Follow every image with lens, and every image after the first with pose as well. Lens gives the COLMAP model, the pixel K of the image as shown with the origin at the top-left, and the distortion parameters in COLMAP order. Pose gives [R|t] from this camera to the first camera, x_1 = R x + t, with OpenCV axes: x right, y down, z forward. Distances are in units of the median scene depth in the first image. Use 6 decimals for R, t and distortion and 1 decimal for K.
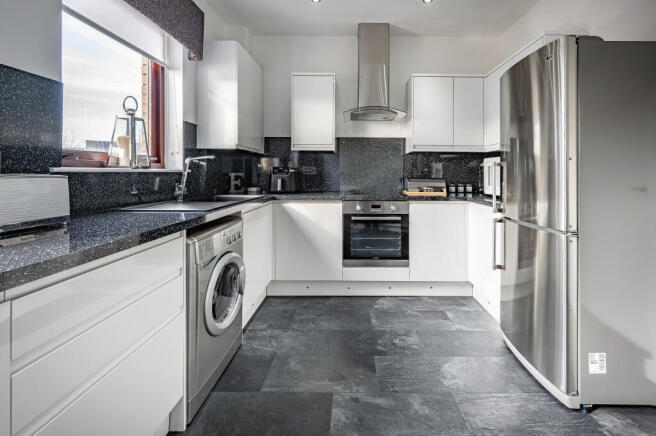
lens RADIAL K [[270.6, 0, 328.1], [0, 270.6, 174.6], [0, 0, 1]] dist [0.000610, 0.000063]
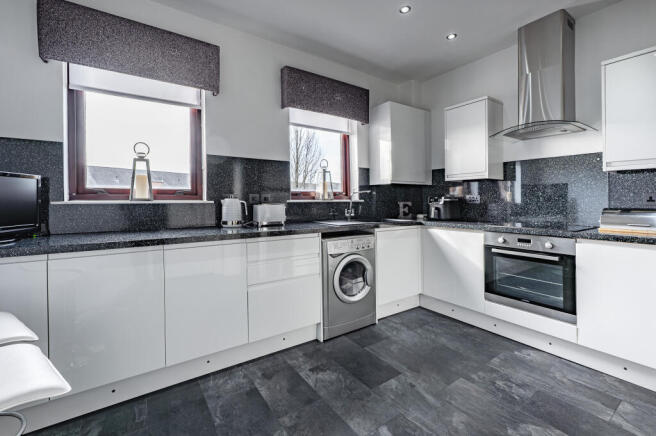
lens RADIAL K [[288.7, 0, 329.1], [0, 288.7, 209.9], [0, 0, 1]] dist [0.000389, 0.000062]
pose [[0.561445, 0.020854, -0.827251, 0.616010], [0.000712, 0.999670, 0.025684, -0.004784], [0.827514, -0.015009, 0.561245, -0.030054]]
